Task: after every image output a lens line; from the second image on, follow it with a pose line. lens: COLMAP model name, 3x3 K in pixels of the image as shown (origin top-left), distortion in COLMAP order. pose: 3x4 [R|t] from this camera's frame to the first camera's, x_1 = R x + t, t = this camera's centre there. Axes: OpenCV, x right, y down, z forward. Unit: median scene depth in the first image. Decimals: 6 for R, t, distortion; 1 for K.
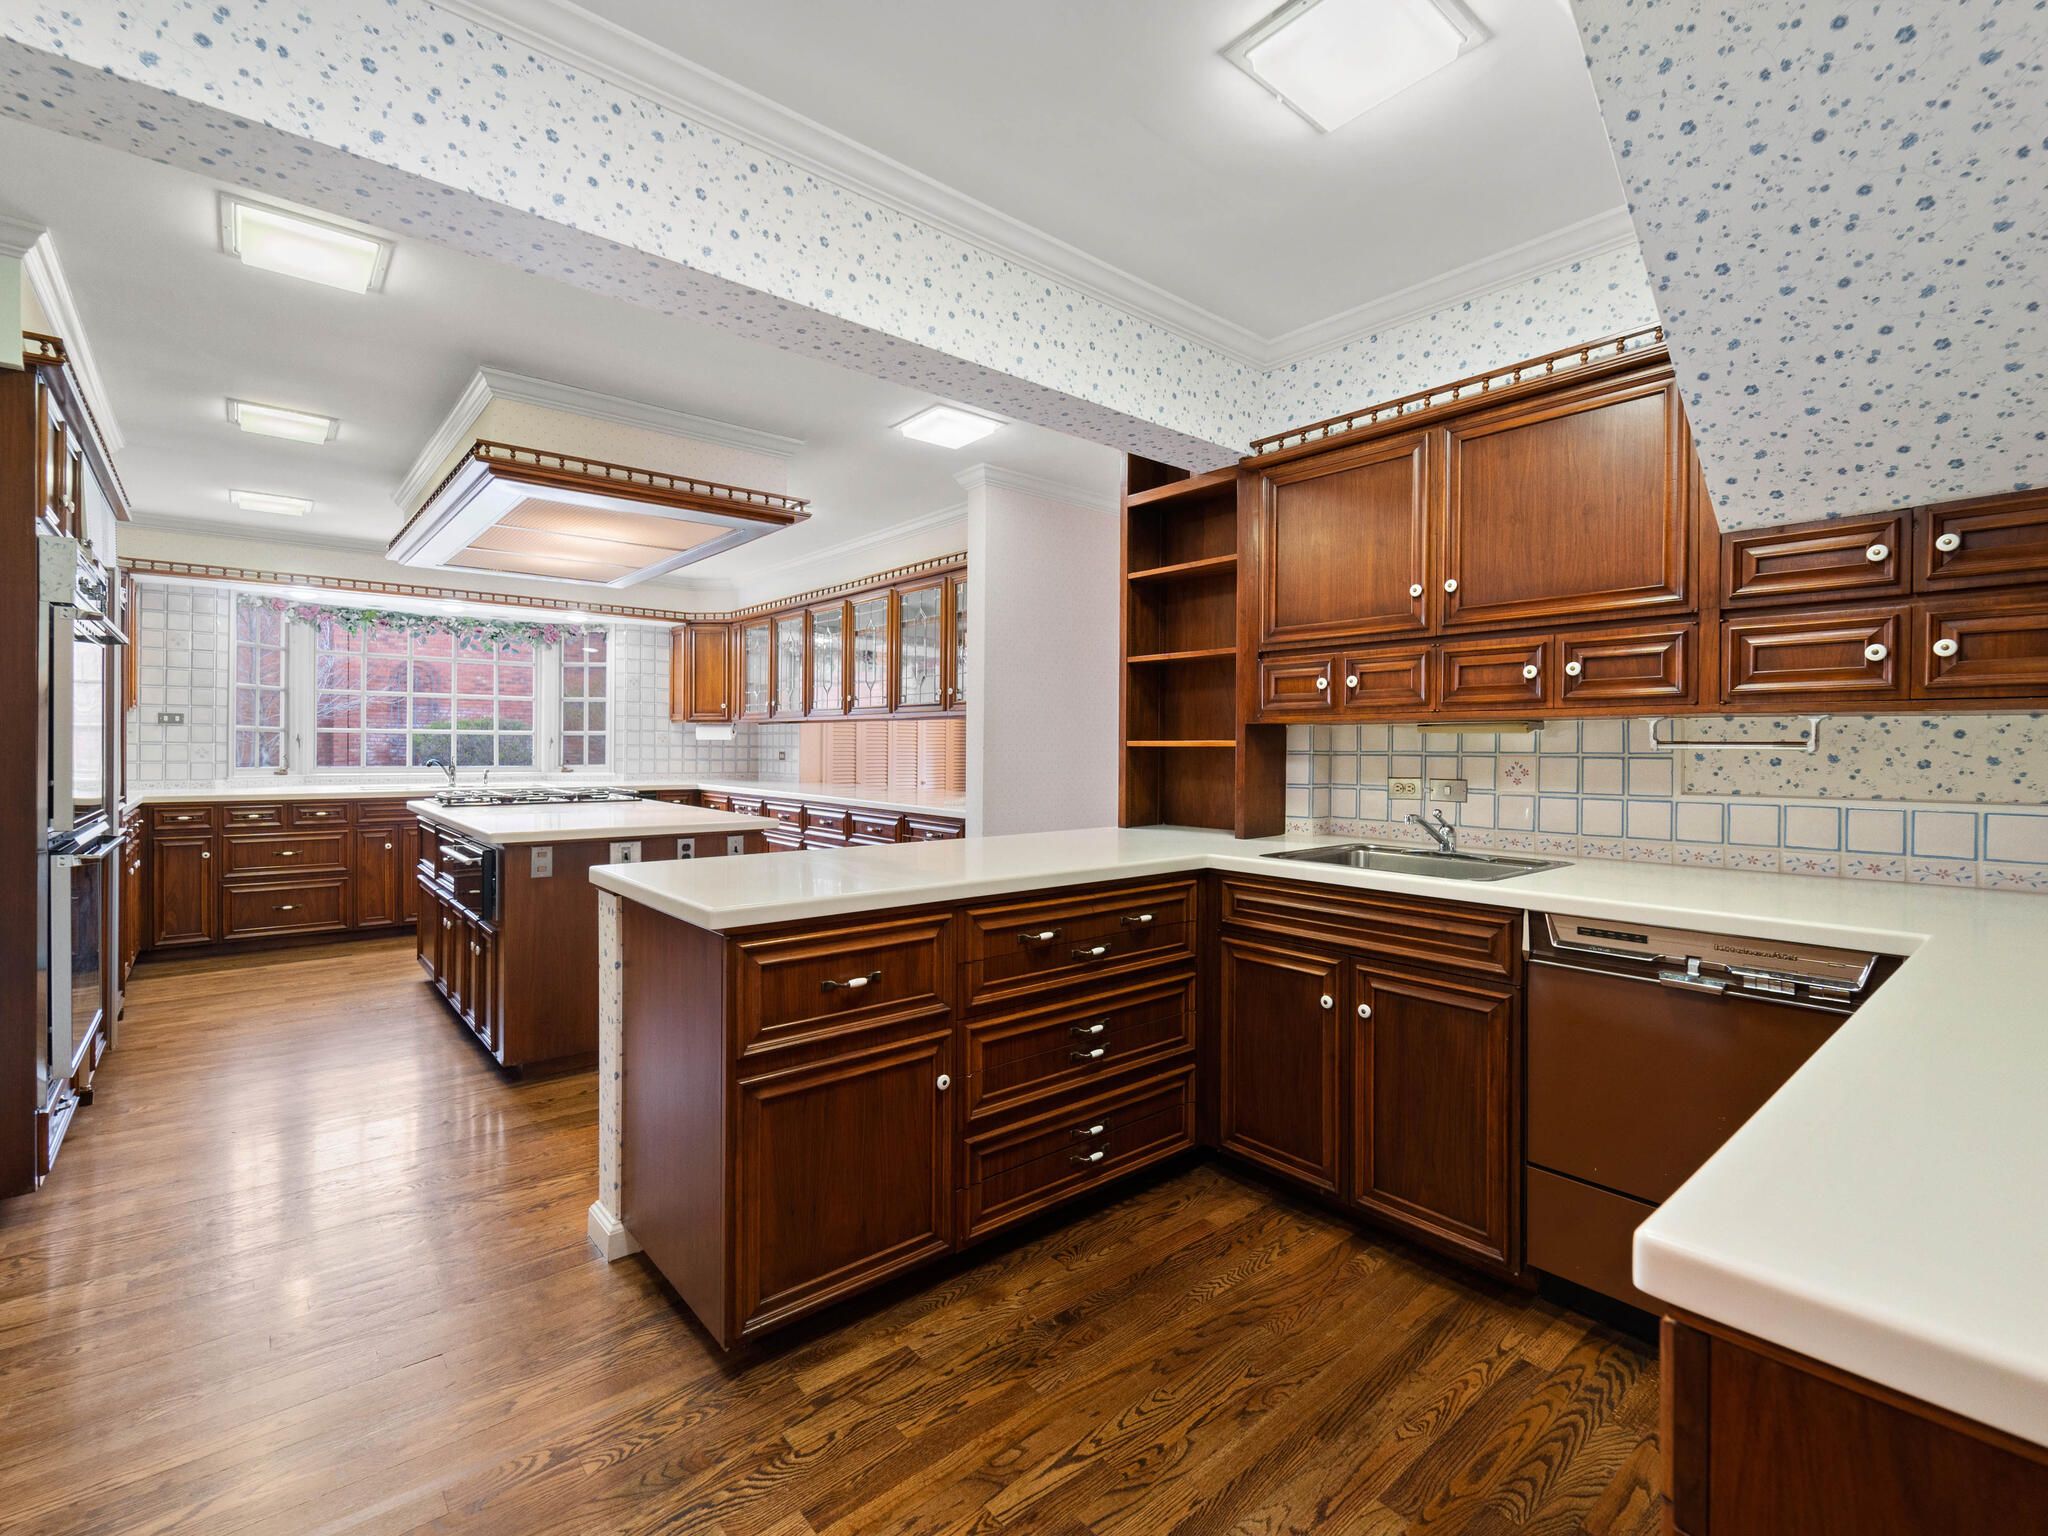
lens RADIAL K [[936.3, 0, 1036.2], [0, 936.3, 756.6], [0, 0, 1]] dist [0.001563, 0.000293]
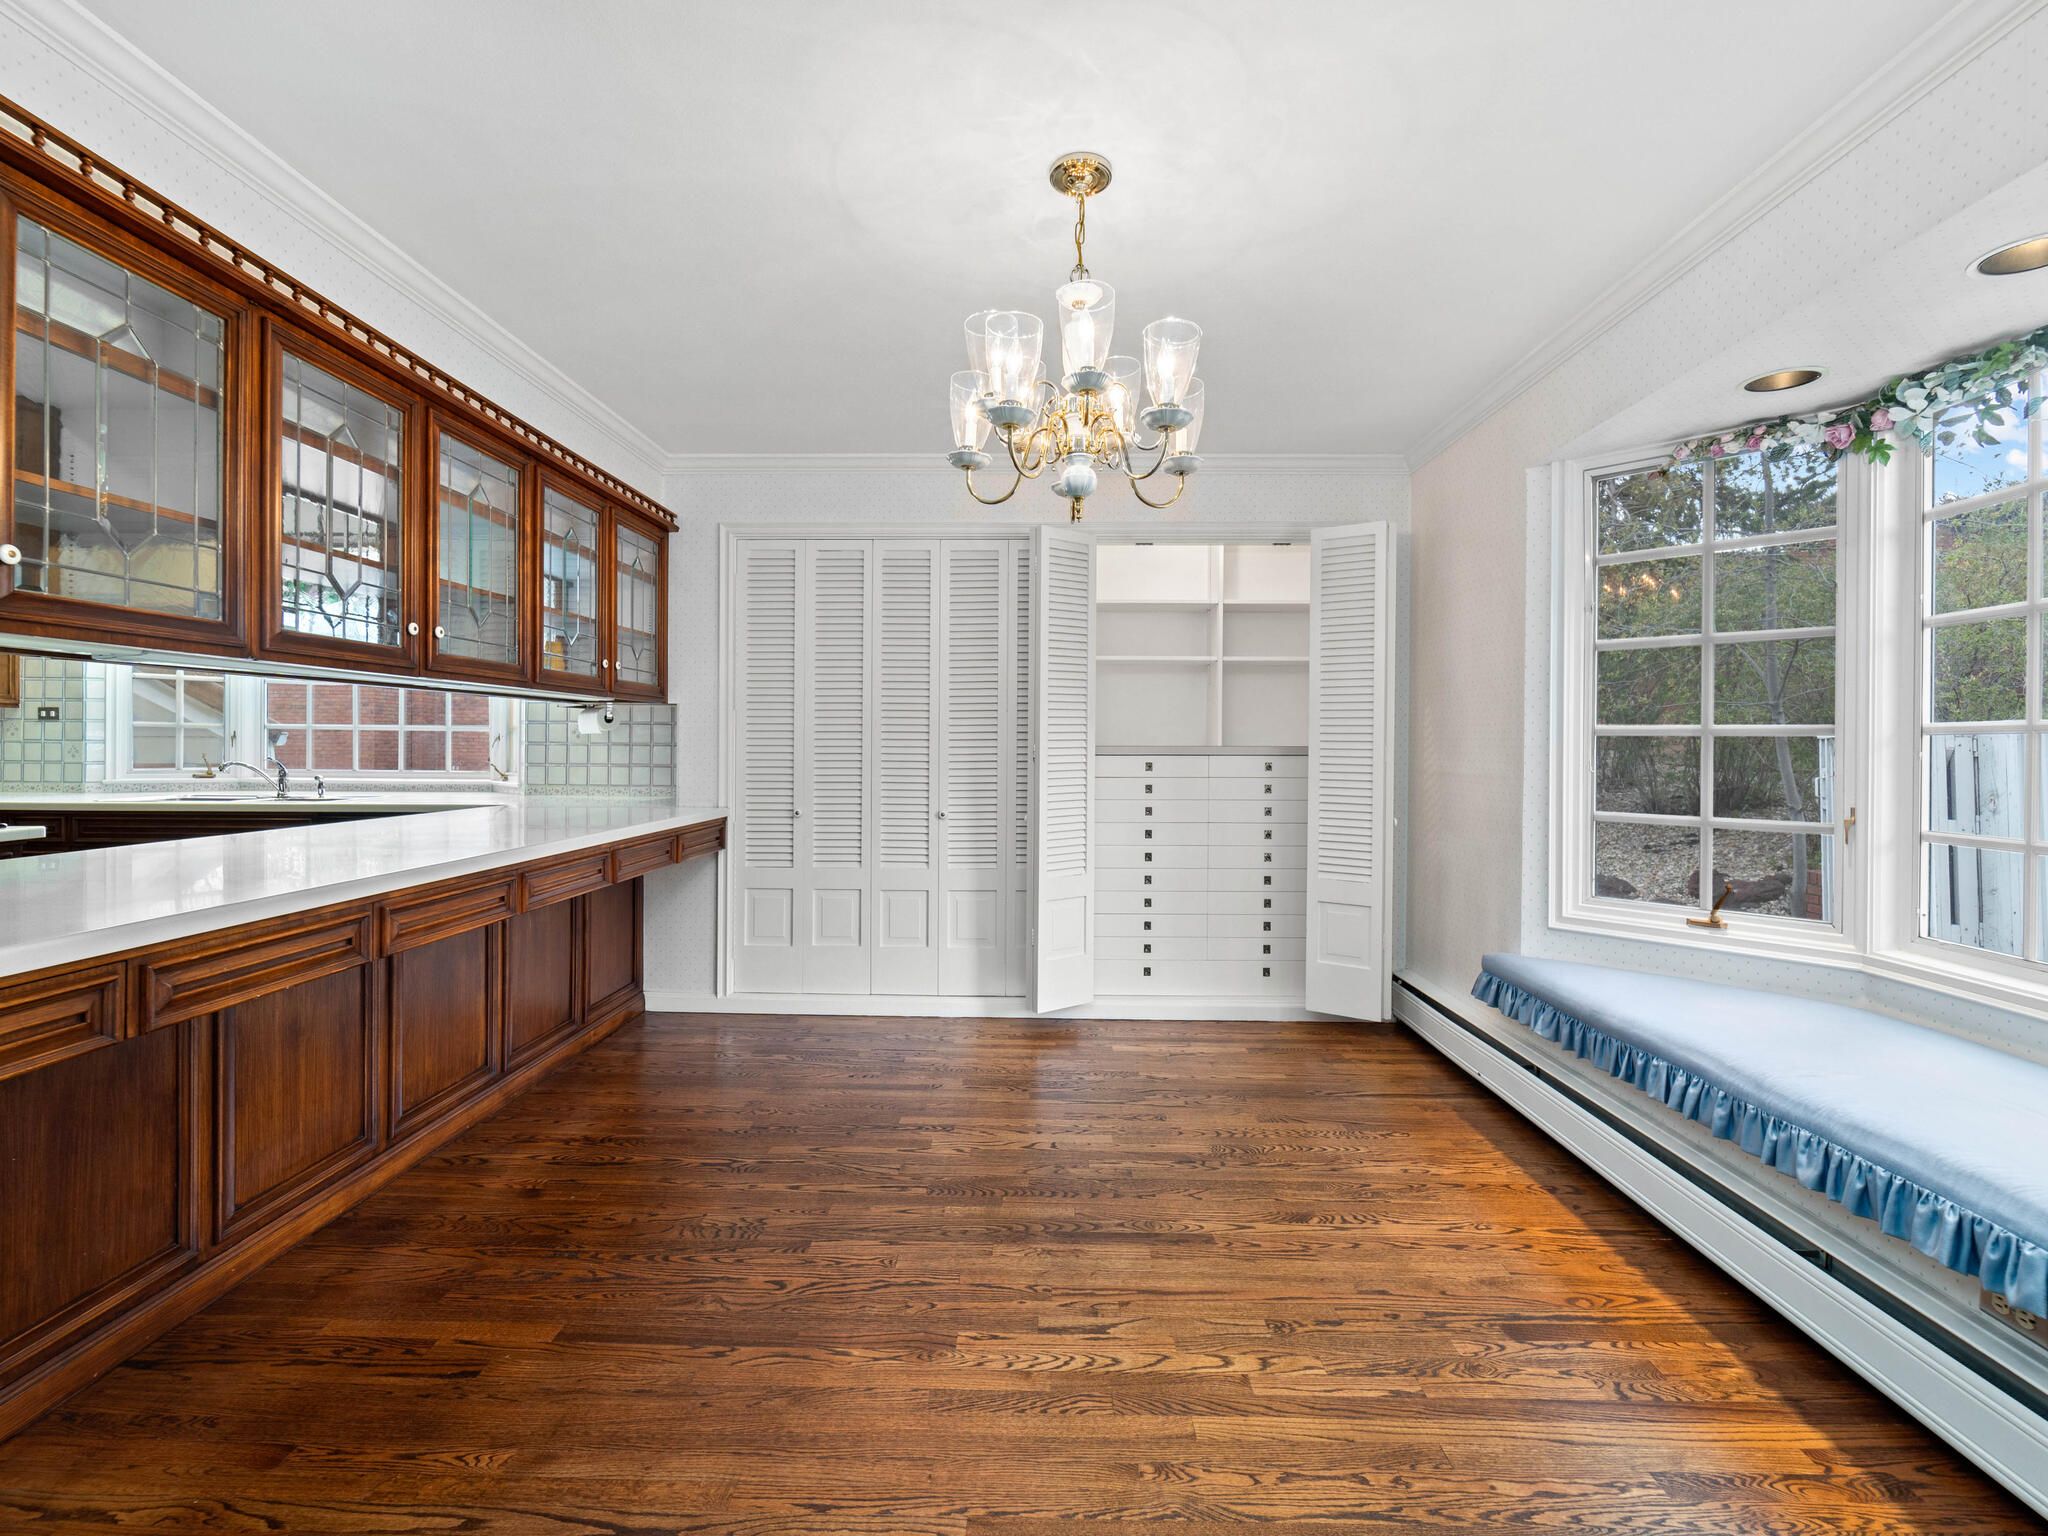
lens RADIAL K [[938.7, 0, 1029.9], [0, 938.7, 747.1], [0, 0, 1]] dist [0.000322, -0.000406]
pose [[0.744744, -0.000906, -0.667350, 0.303870], [-0.007523, 0.999924, -0.009753, -0.005510], [0.667308, 0.012284, 0.744681, 0.772052]]
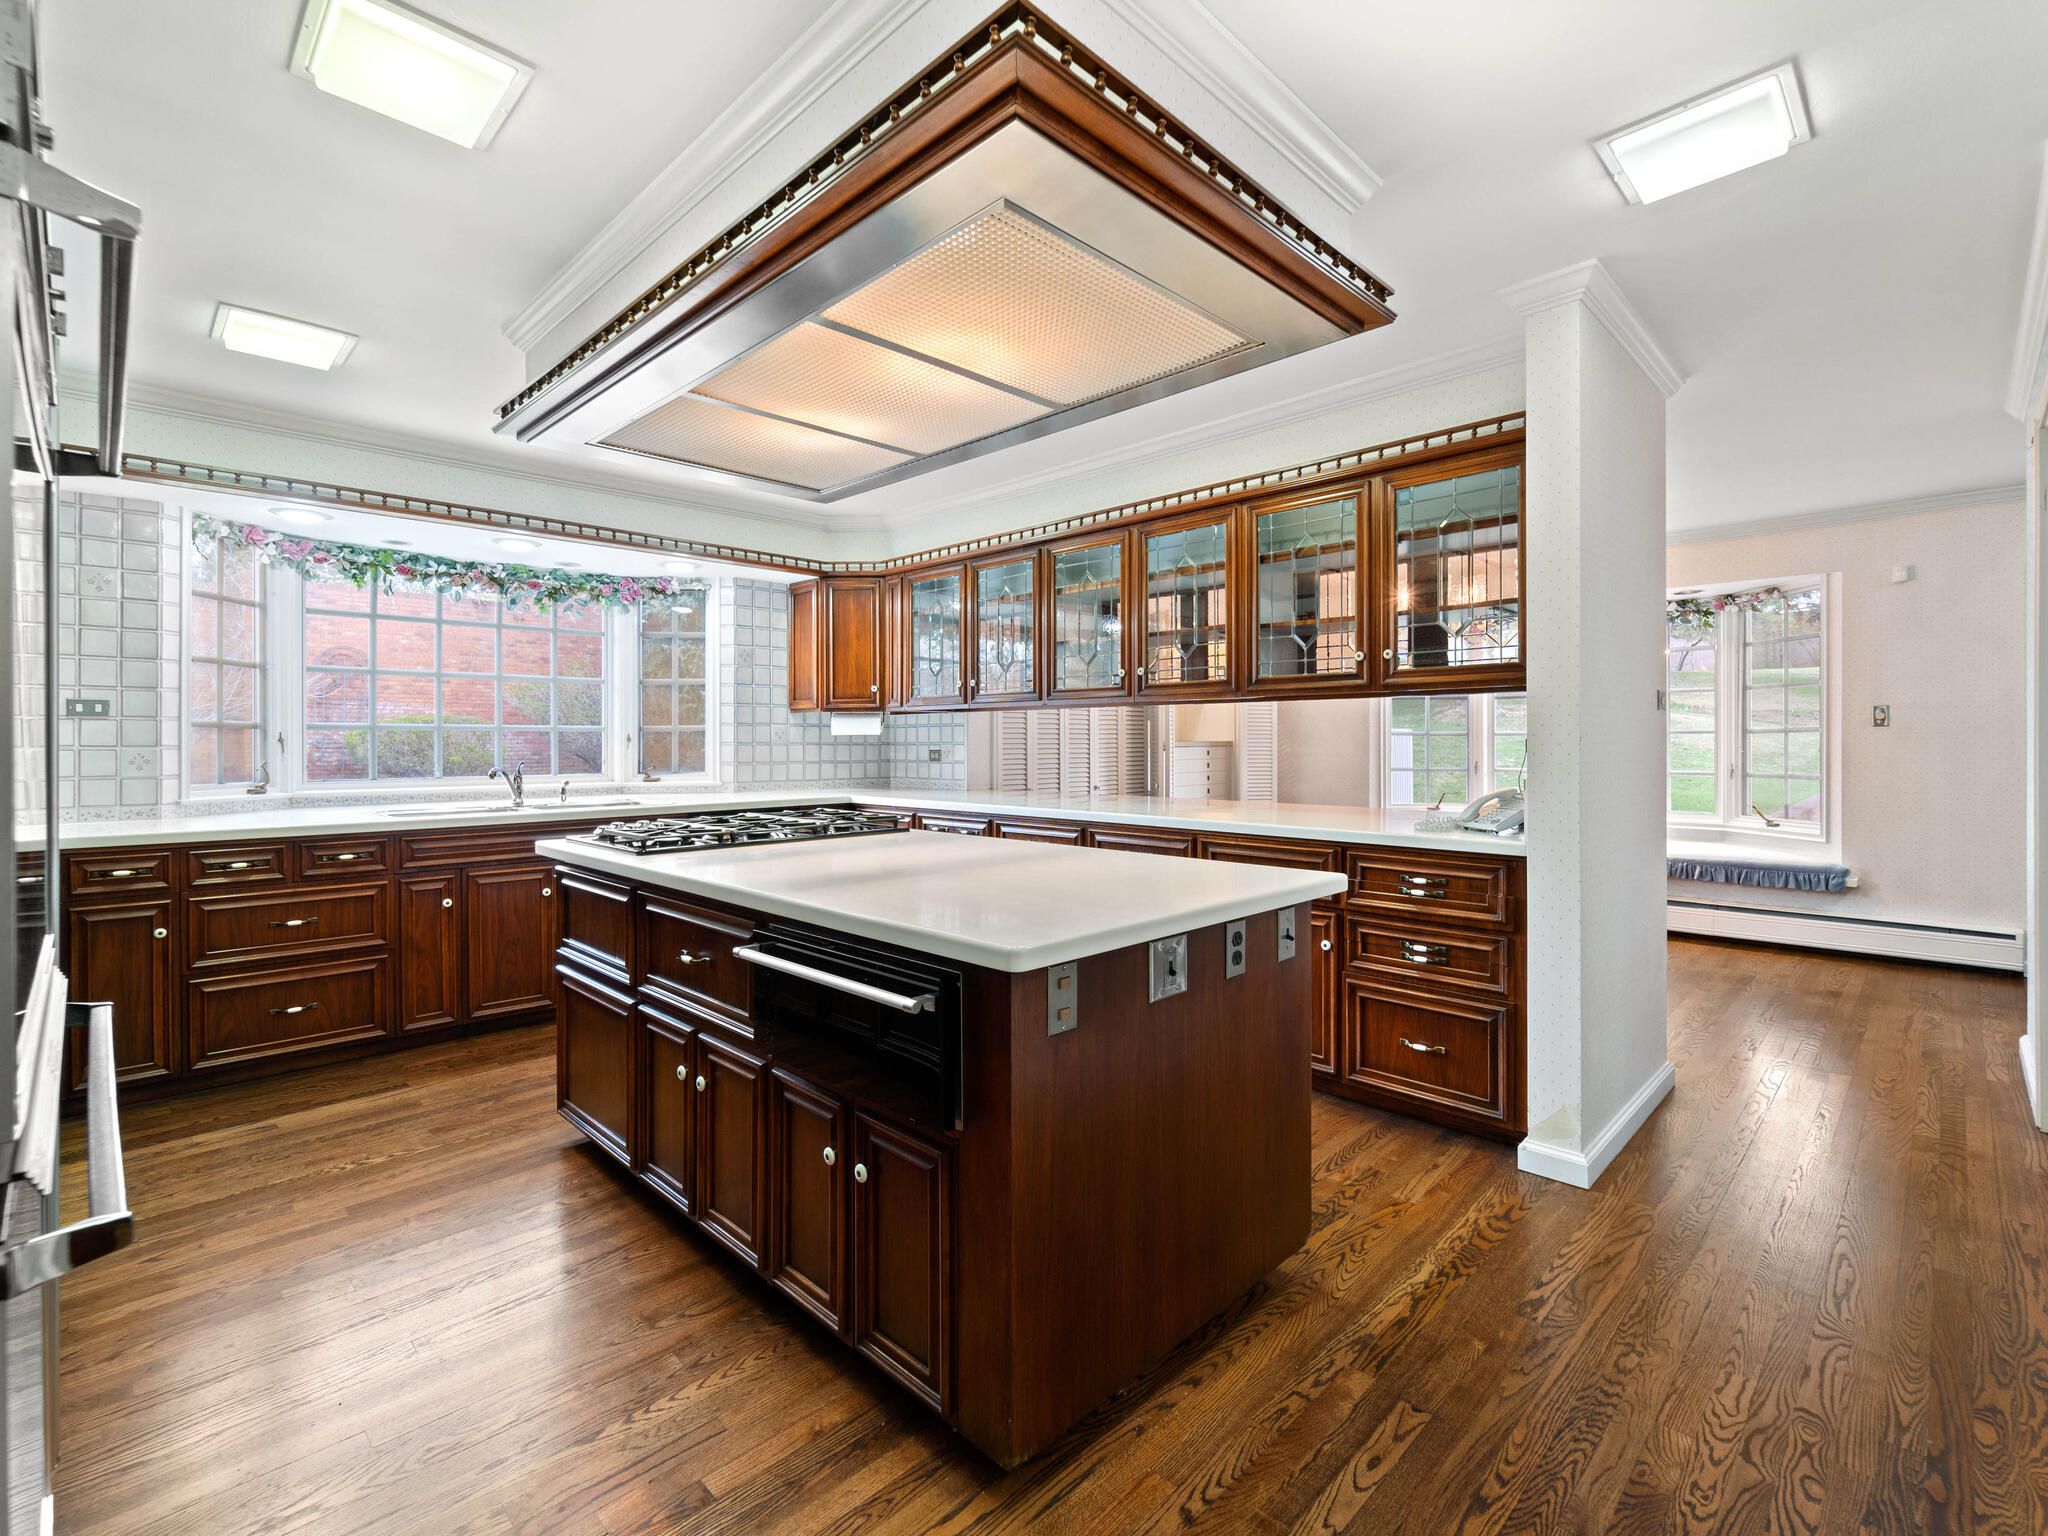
lens RADIAL K [[938.7, 0, 1029.9], [0, 938.7, 747.1], [0, 0, 1]] dist [0.000322, -0.000406]
pose [[0.996899, -0.011667, 0.077825, -0.279738], [0.012064, 0.999917, -0.004630, -0.003442], [-0.077765, 0.005555, 0.996956, 0.265408]]
